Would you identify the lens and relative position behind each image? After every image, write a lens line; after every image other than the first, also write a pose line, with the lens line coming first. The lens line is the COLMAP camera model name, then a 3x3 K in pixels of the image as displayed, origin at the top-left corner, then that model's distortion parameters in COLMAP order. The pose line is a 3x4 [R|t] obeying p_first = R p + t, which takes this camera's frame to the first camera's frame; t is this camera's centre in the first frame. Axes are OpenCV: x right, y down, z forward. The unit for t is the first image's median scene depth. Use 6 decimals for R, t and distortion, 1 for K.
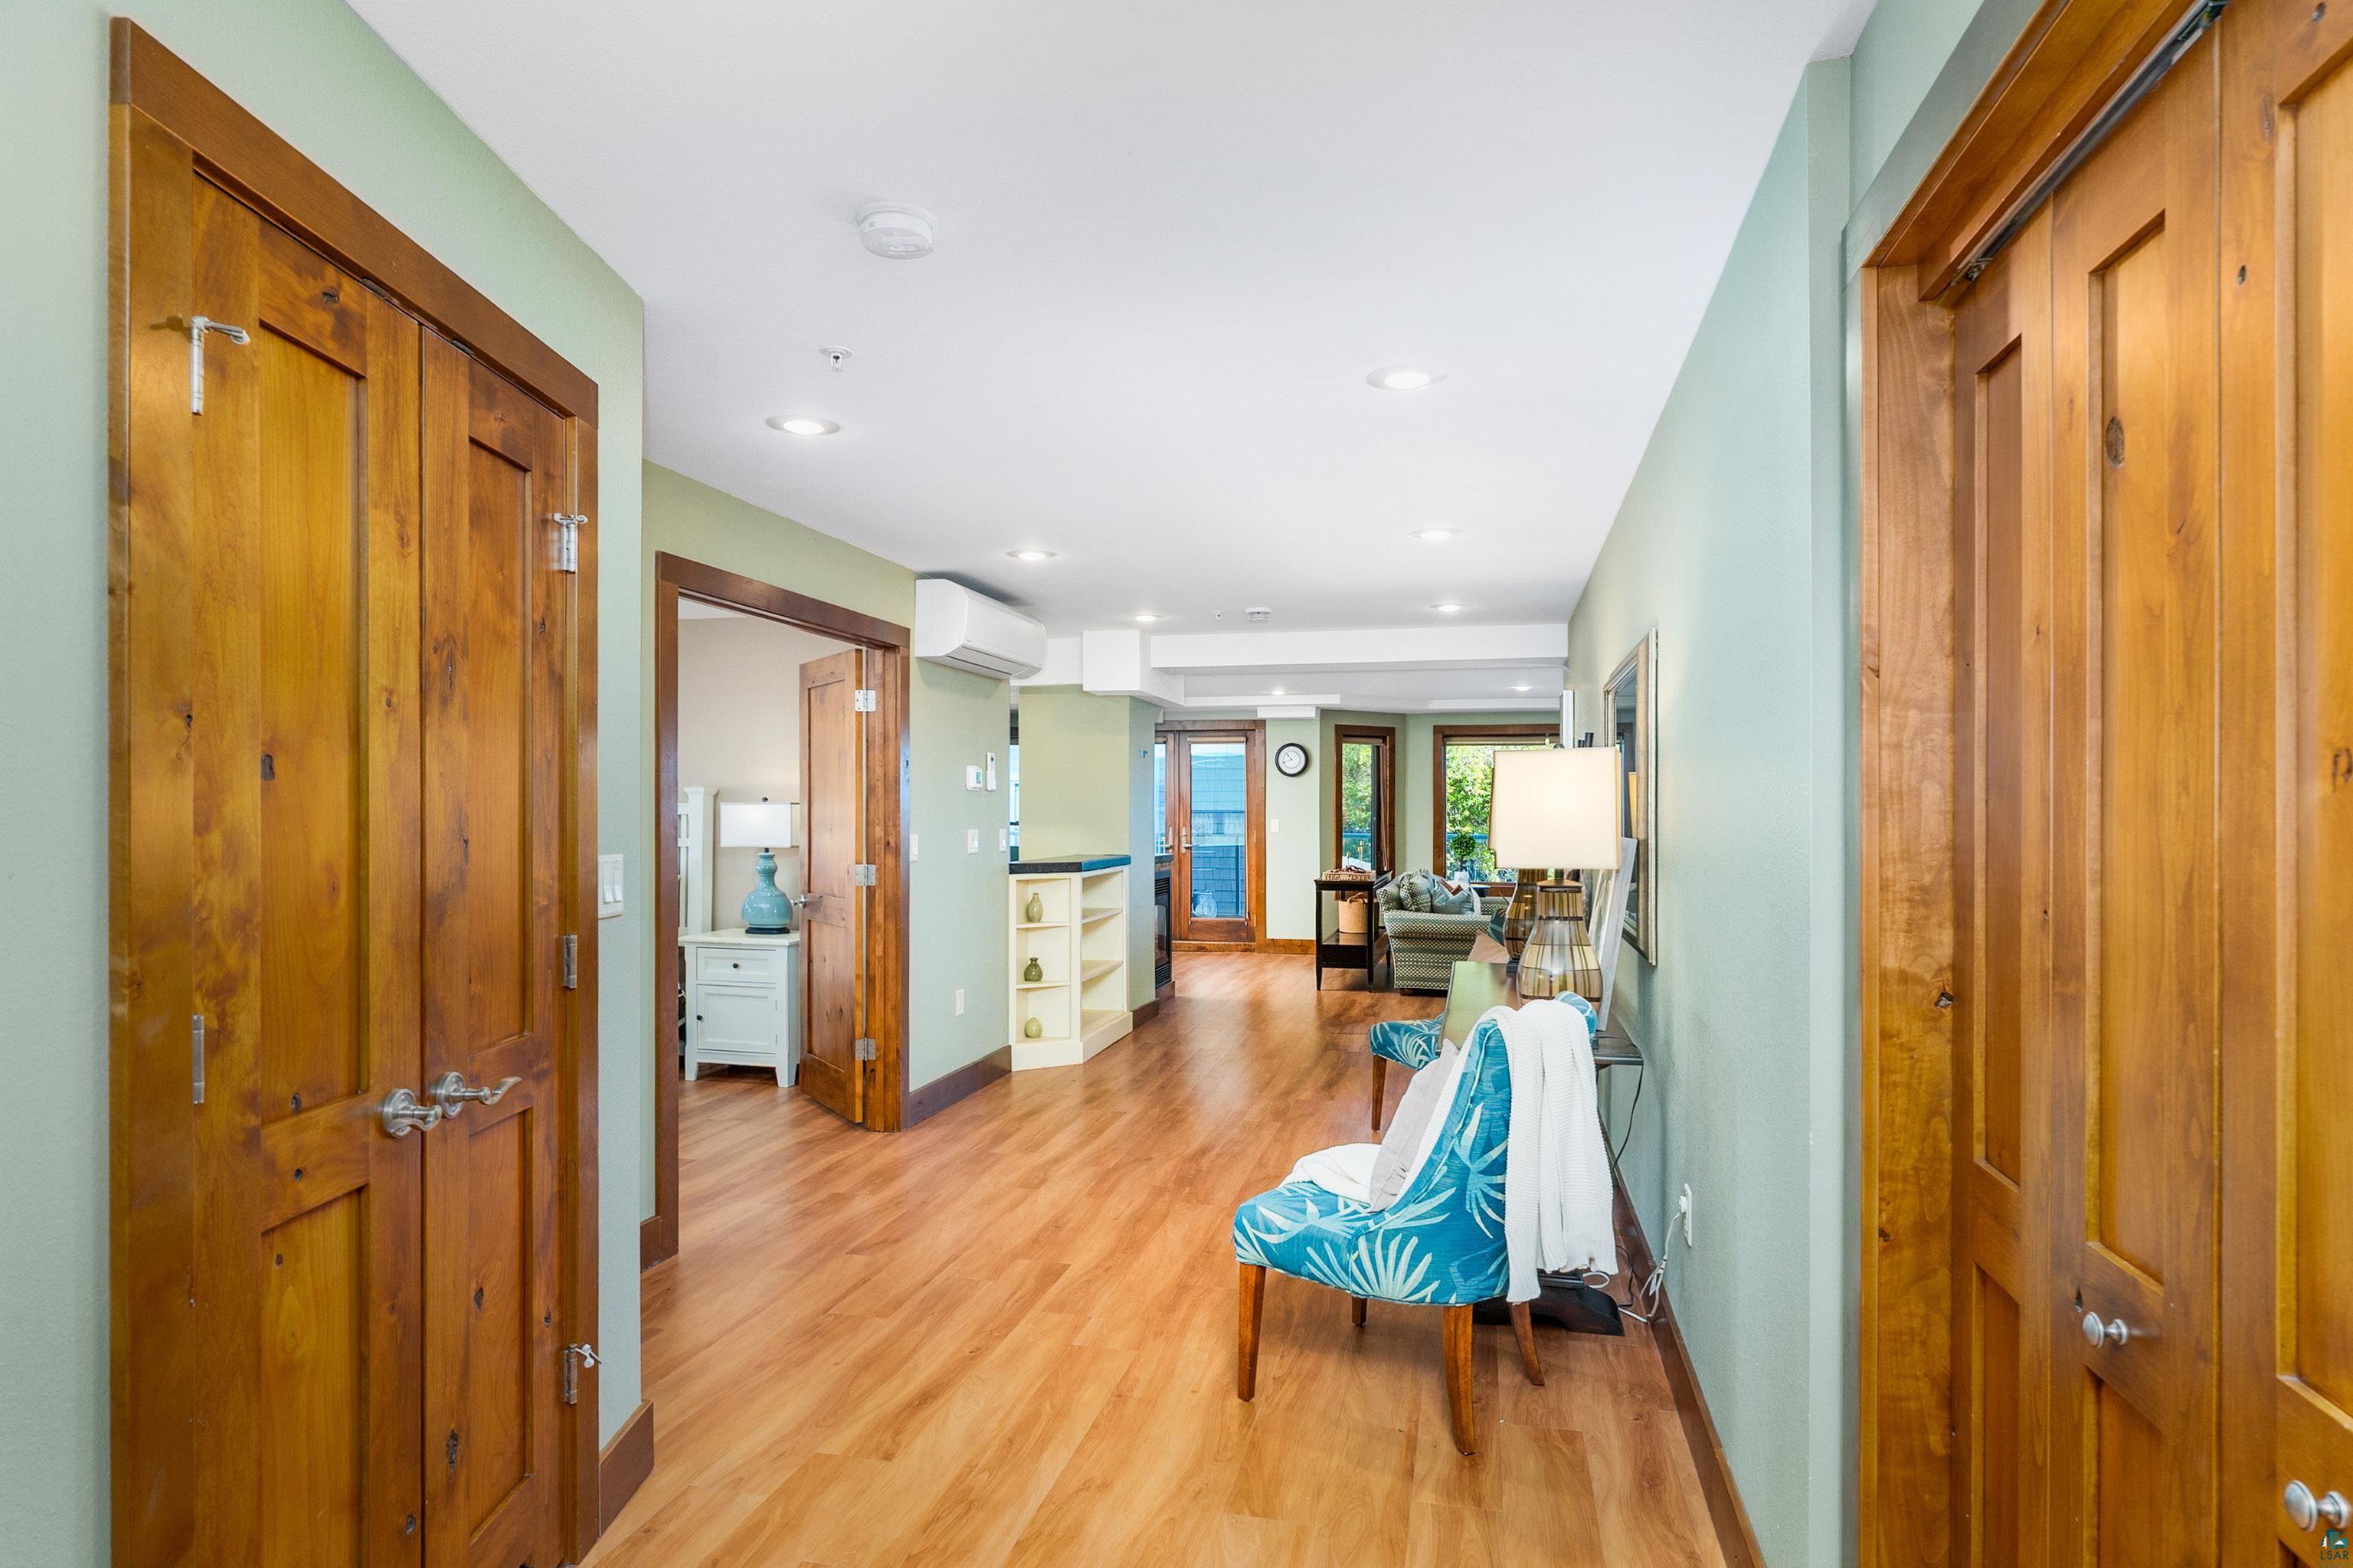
lens RADIAL K [[1185.2, 0, 1192.1], [0, 1185.2, 754.6], [0, 0, 1]] dist [-0.003095, 0.000424]
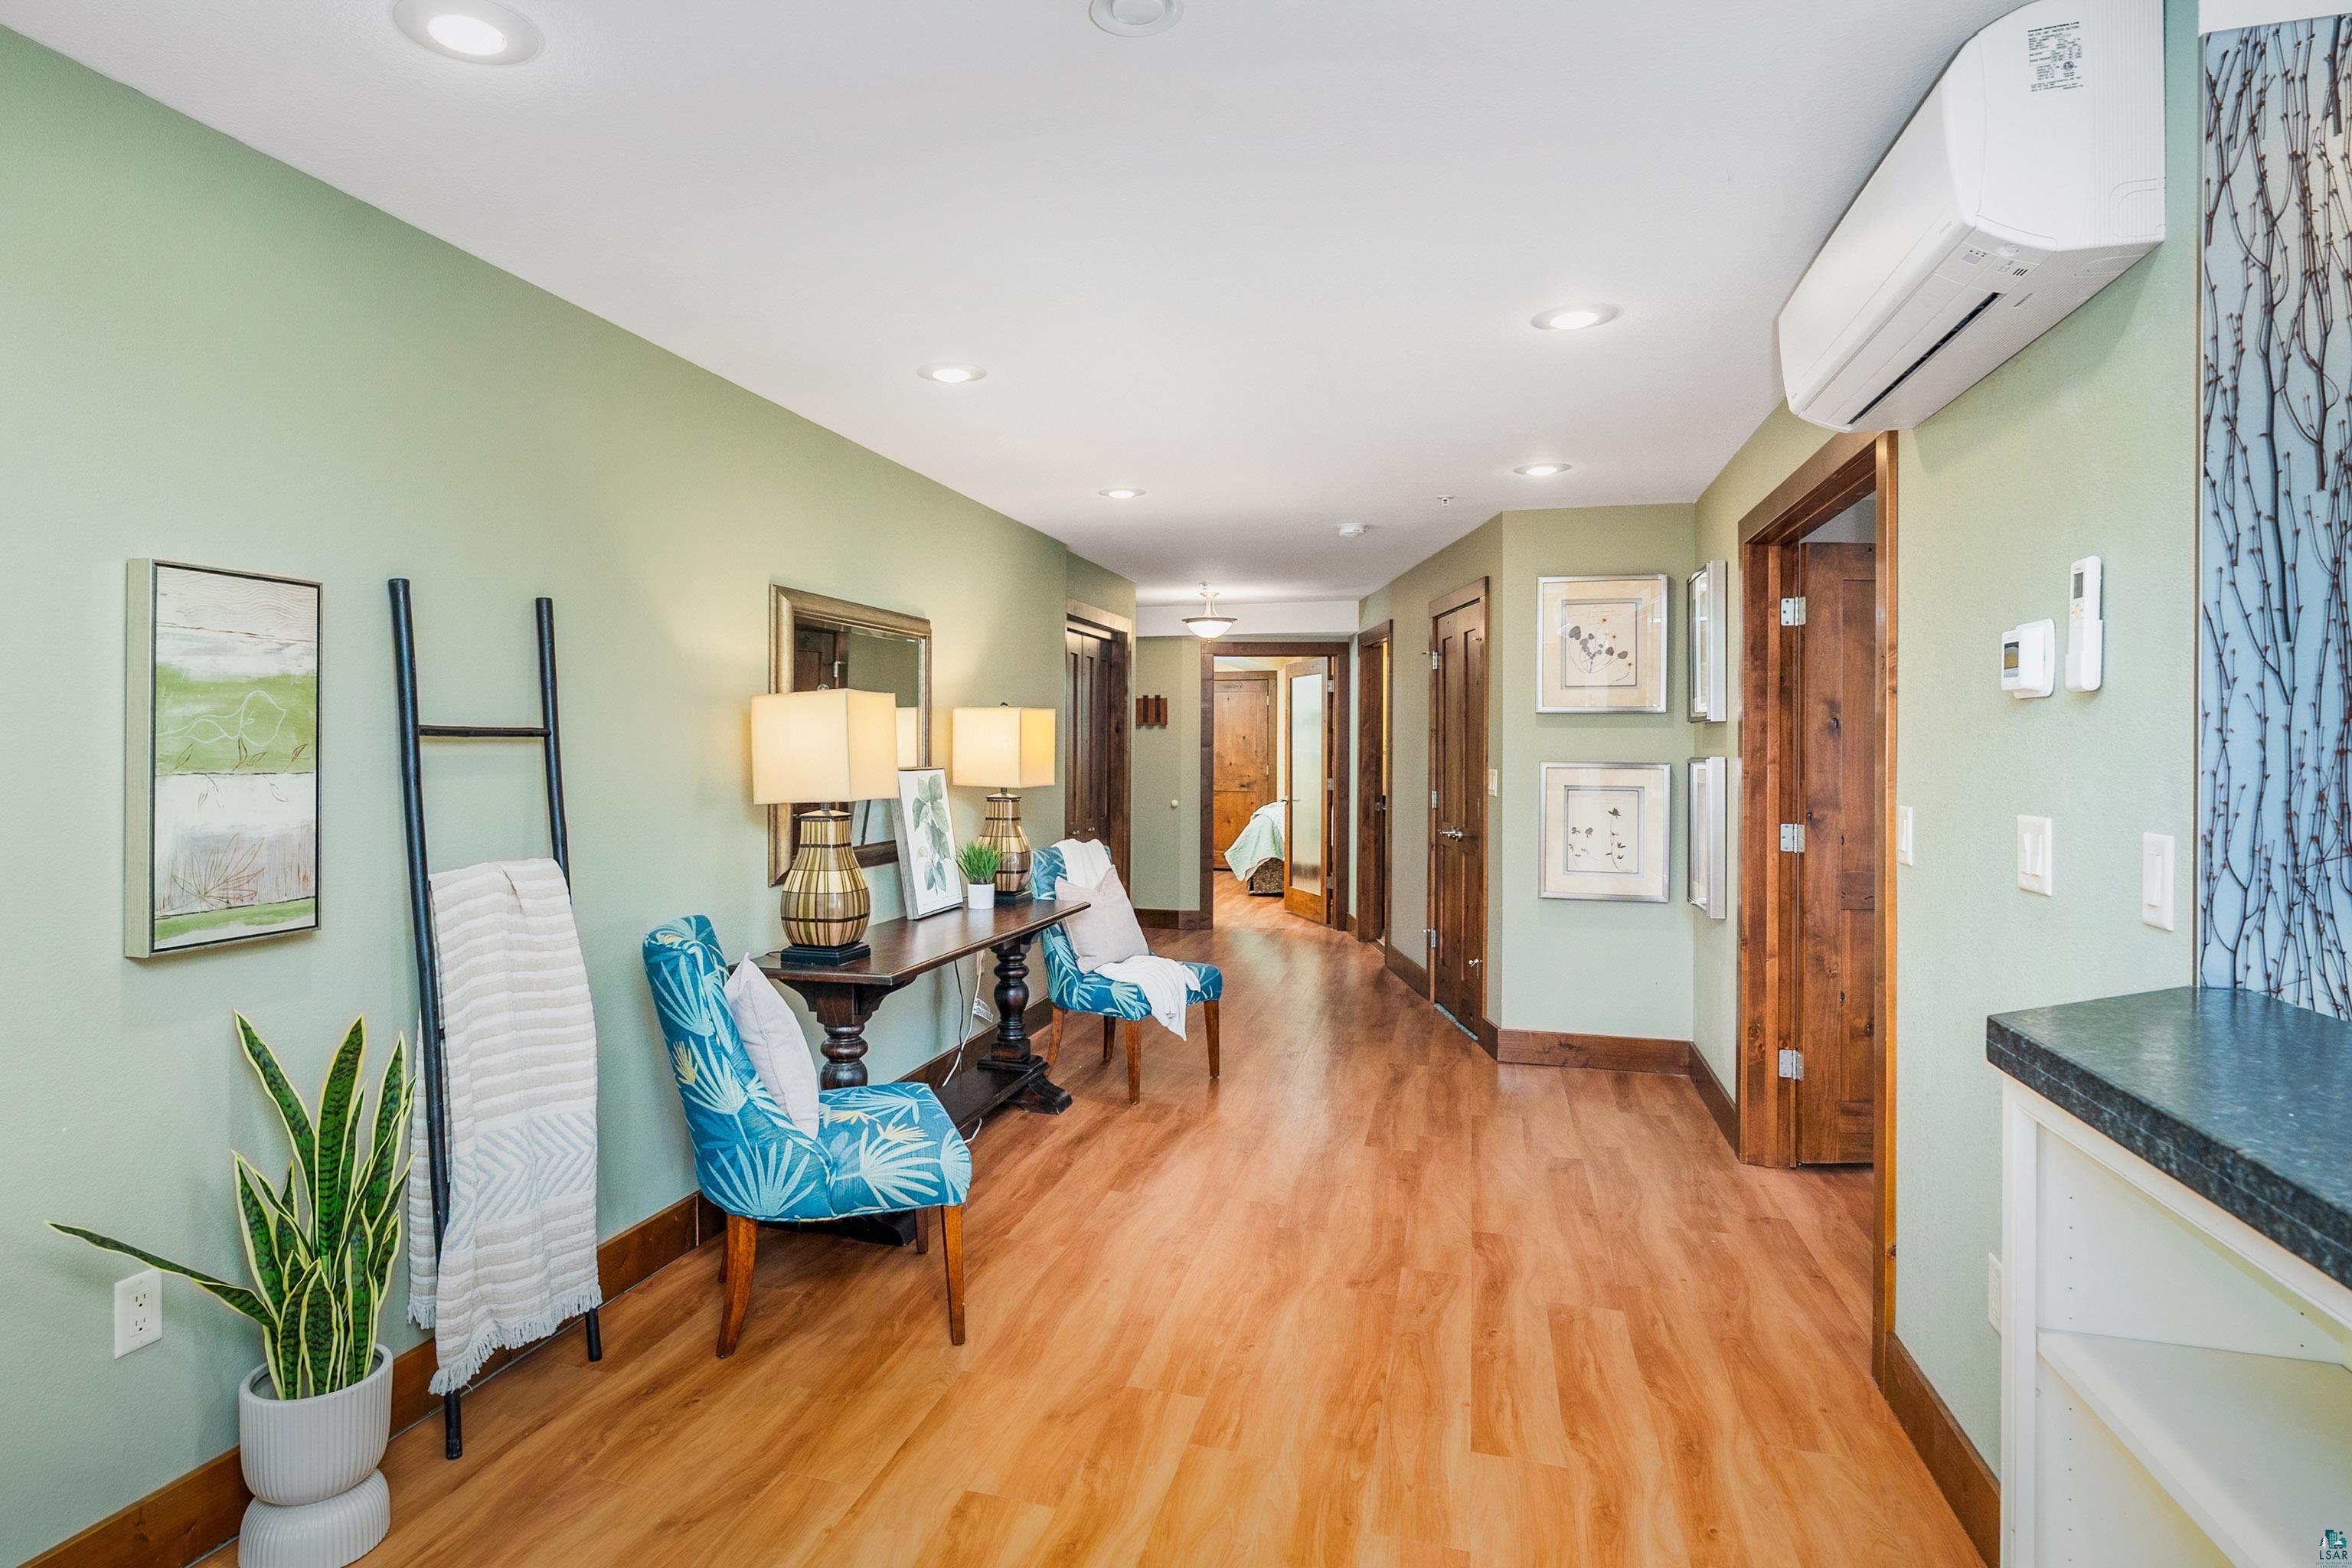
lens RADIAL K [[1184.6, 0, 1191.6], [0, 1184.6, 754.6], [0, 0, 1]] dist [-0.003095, 0.000424]
pose [[-0.999892, -0.010047, -0.010745, 0.067583], [-0.009663, 0.999334, -0.035182, 0.082787], [0.011091, -0.035075, -0.999323, 1.816833]]
